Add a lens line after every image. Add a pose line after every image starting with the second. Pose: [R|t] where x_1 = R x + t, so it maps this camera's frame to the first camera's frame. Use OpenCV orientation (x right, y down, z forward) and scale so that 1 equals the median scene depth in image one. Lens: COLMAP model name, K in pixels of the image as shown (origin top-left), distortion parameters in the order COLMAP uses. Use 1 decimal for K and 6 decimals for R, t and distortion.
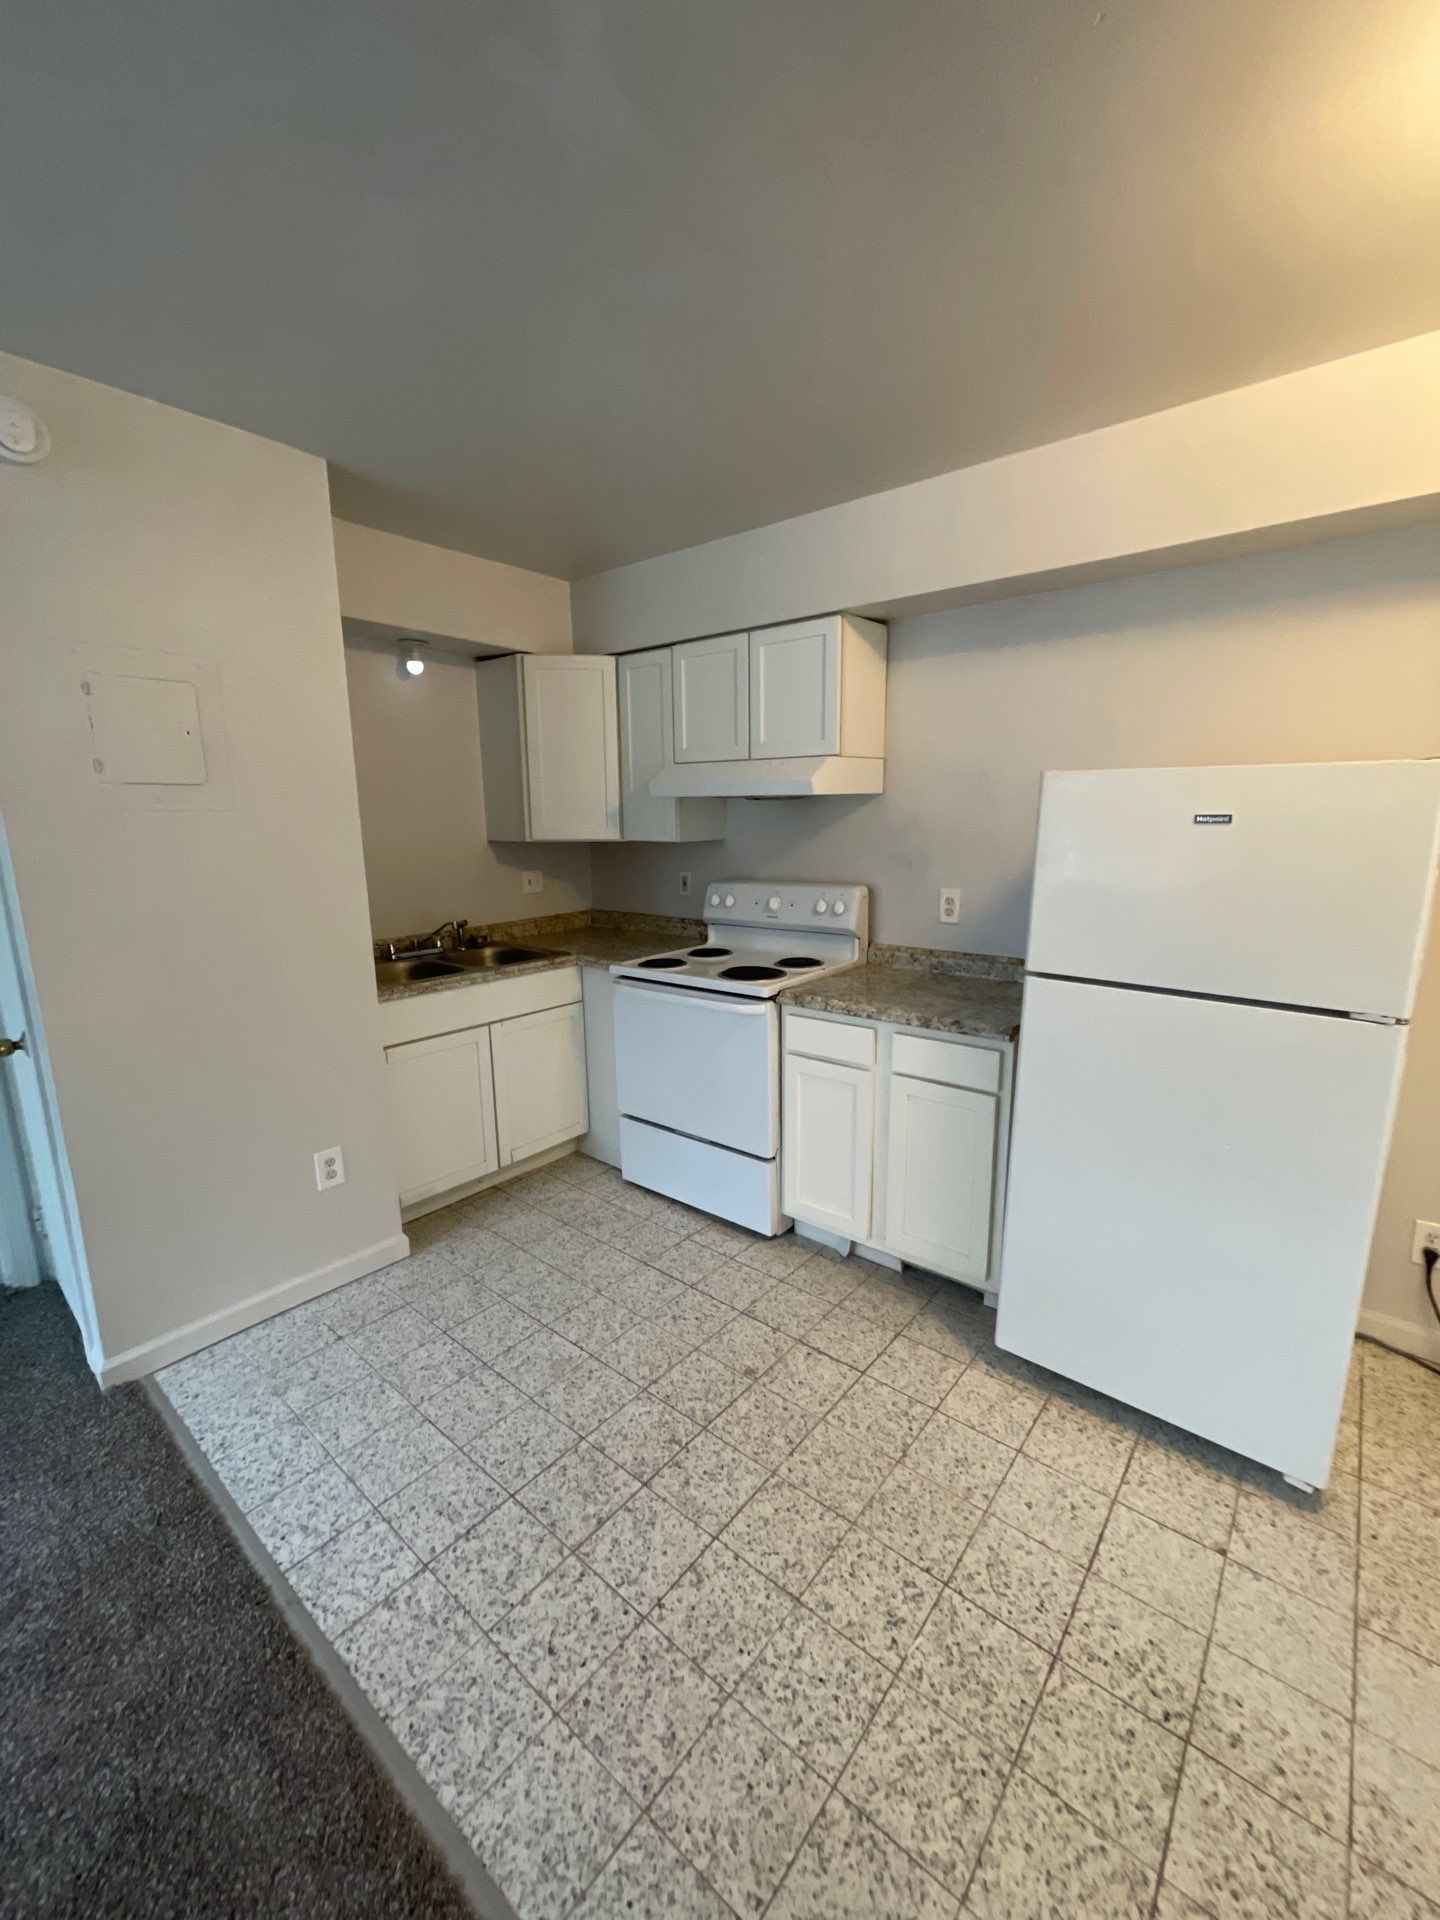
lens RADIAL K [[772.5, 0, 719.9], [0, 772.5, 964.3], [0, 0, 1]] dist [-0.000081, -0.000895]
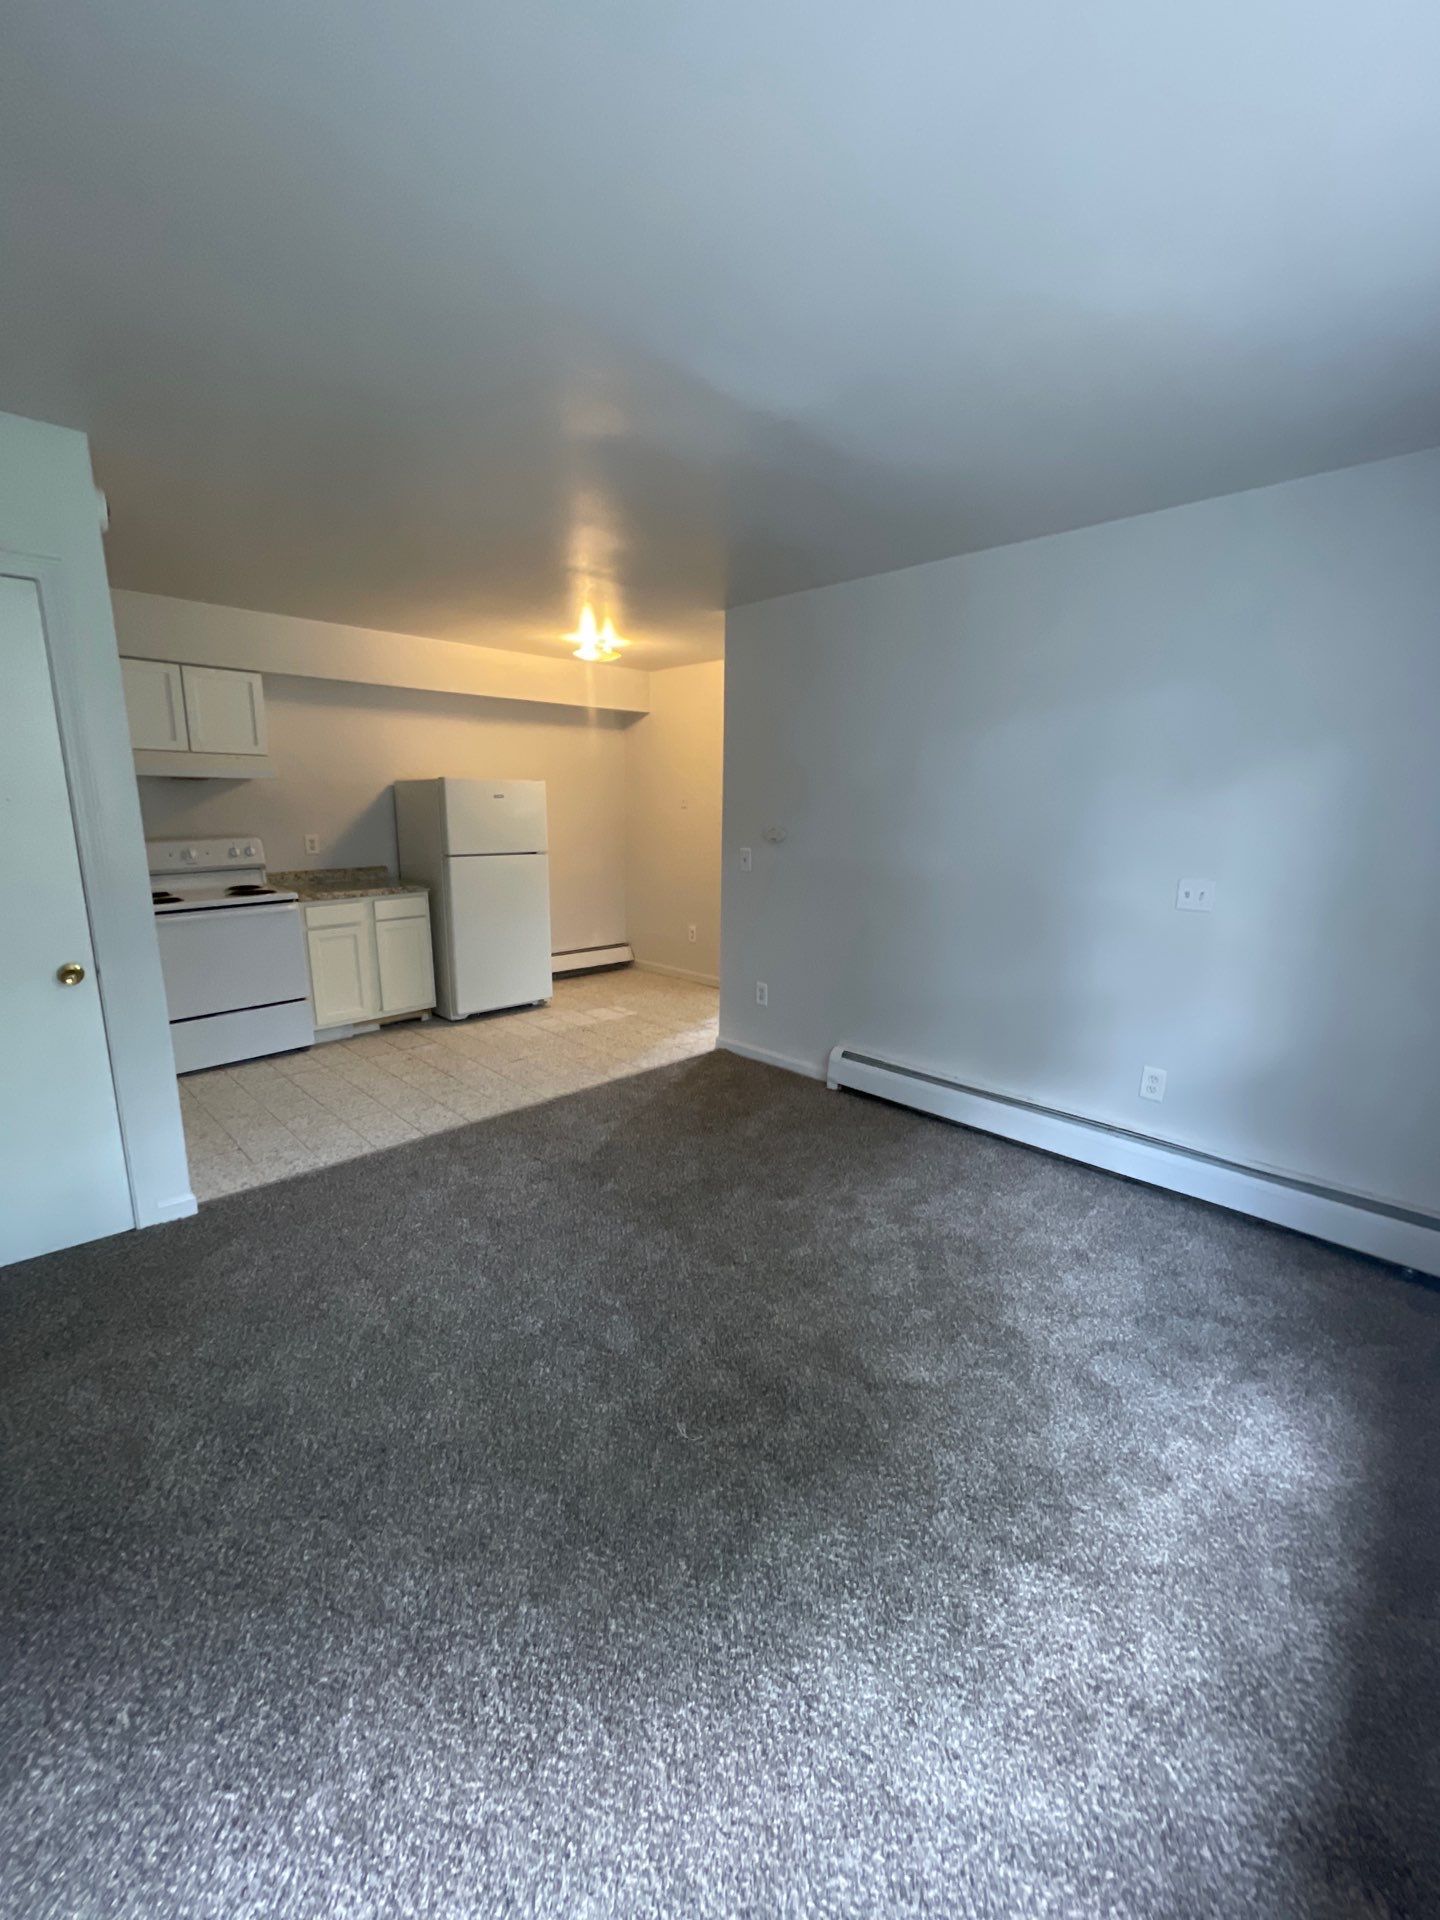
lens RADIAL K [[772.5, 0, 738.5], [0, 772.5, 961.2], [0, 0, 1]] dist [-0.000081, -0.000895]
pose [[0.074392, -0.196789, 0.977620, -1.665694], [0.175659, 0.967593, 0.181404, 0.041154], [-0.981636, 0.158233, 0.106549, -0.123889]]
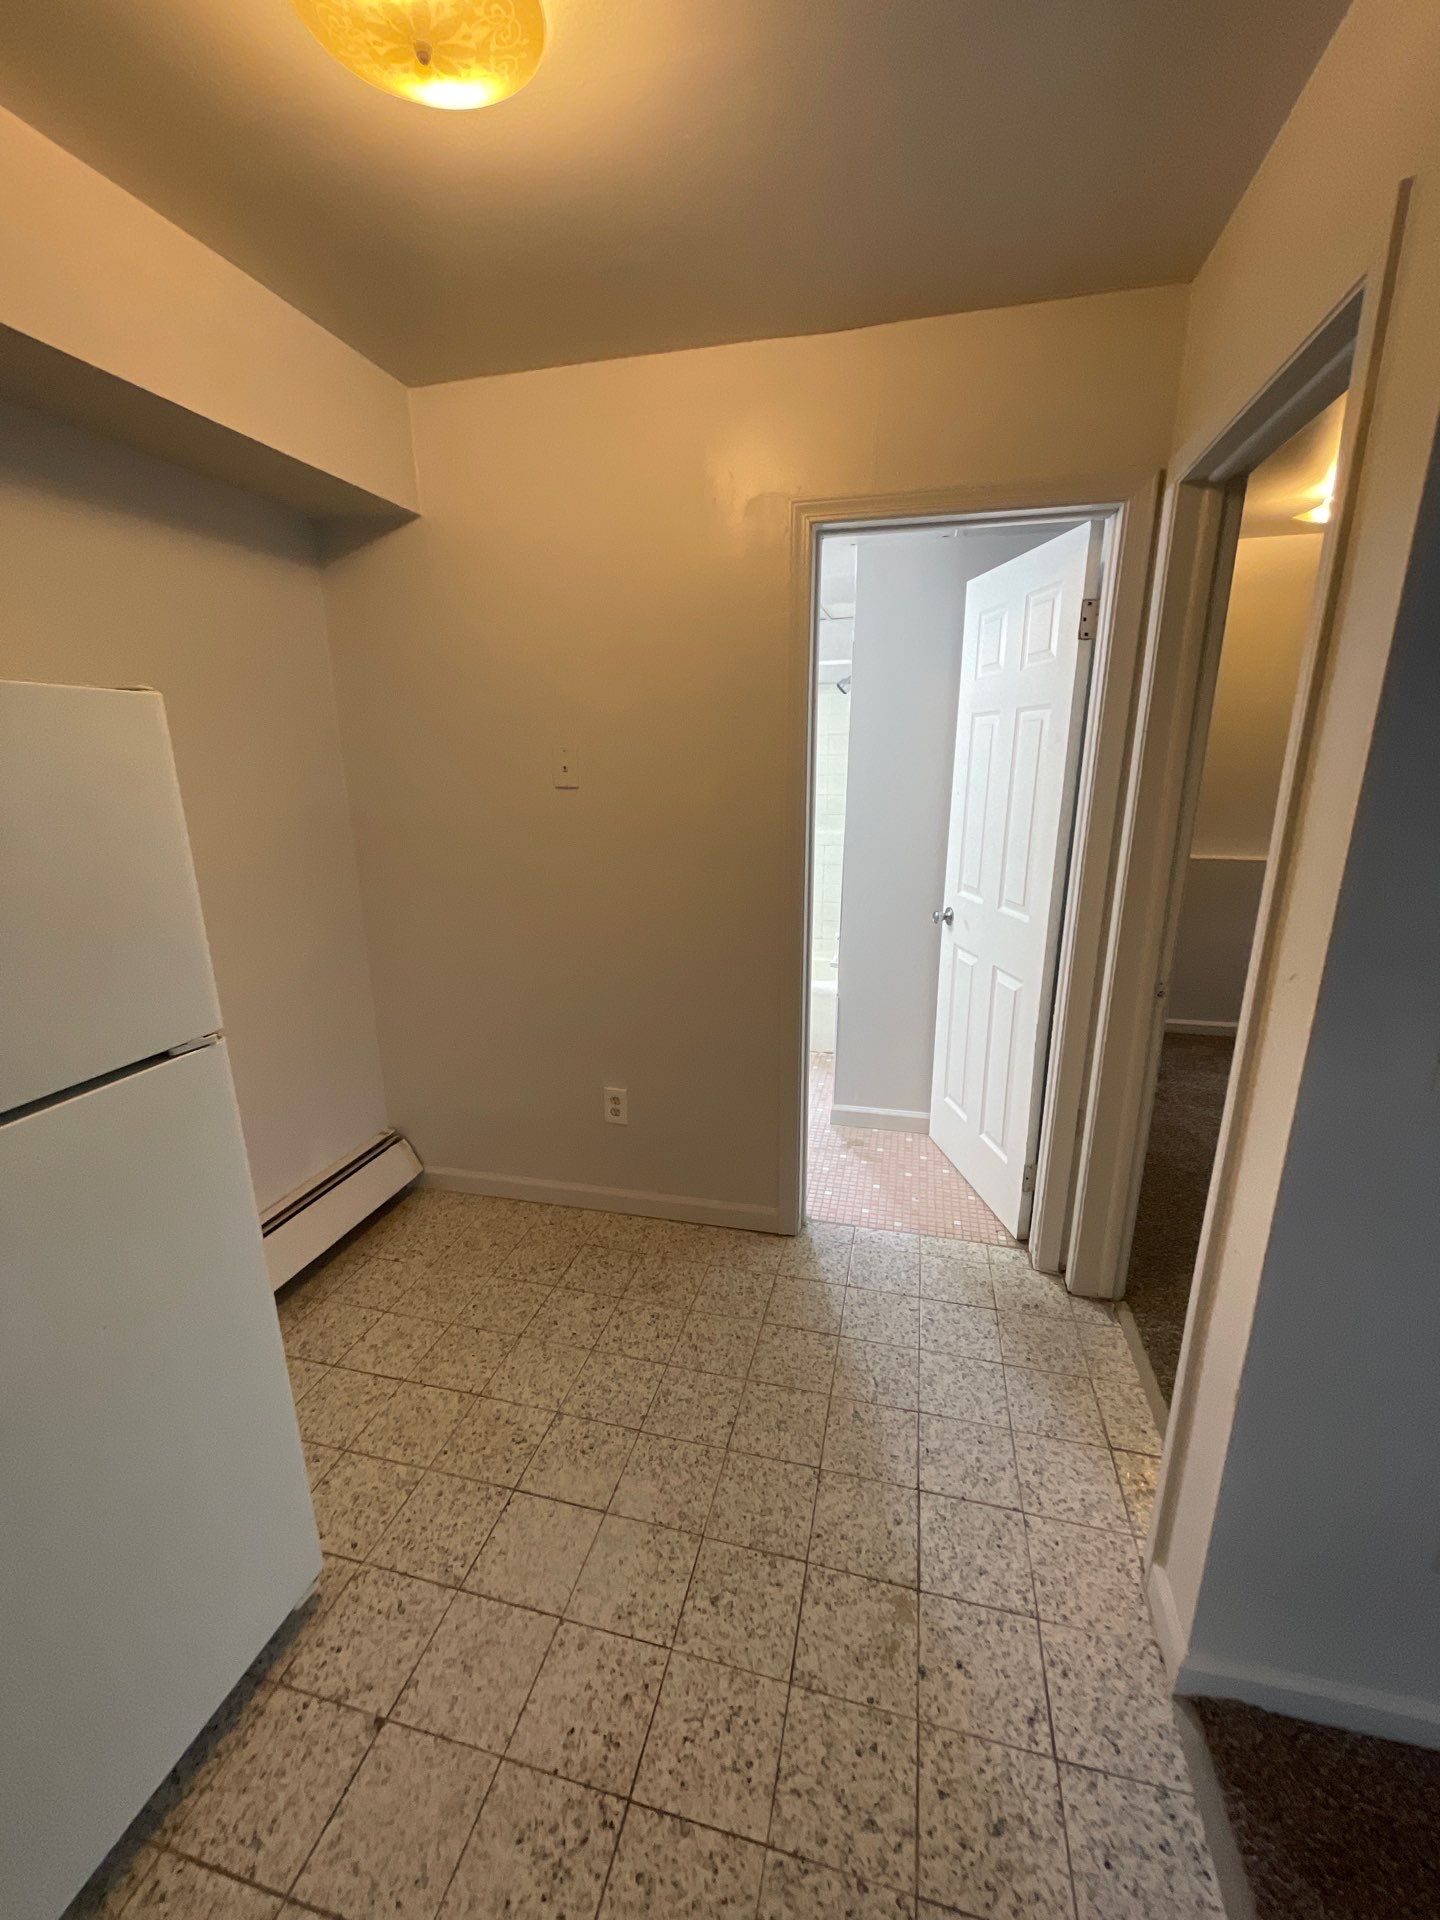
lens RADIAL K [[772.5, 0, 730.8], [0, 772.5, 957.8], [0, 0, 1]] dist [-0.000081, -0.000895]
pose [[-0.437926, -0.218674, 0.872011, -0.011257], [0.181780, 0.928393, 0.324104, -0.097238], [-0.880441, 0.300448, -0.366817, 0.490210]]
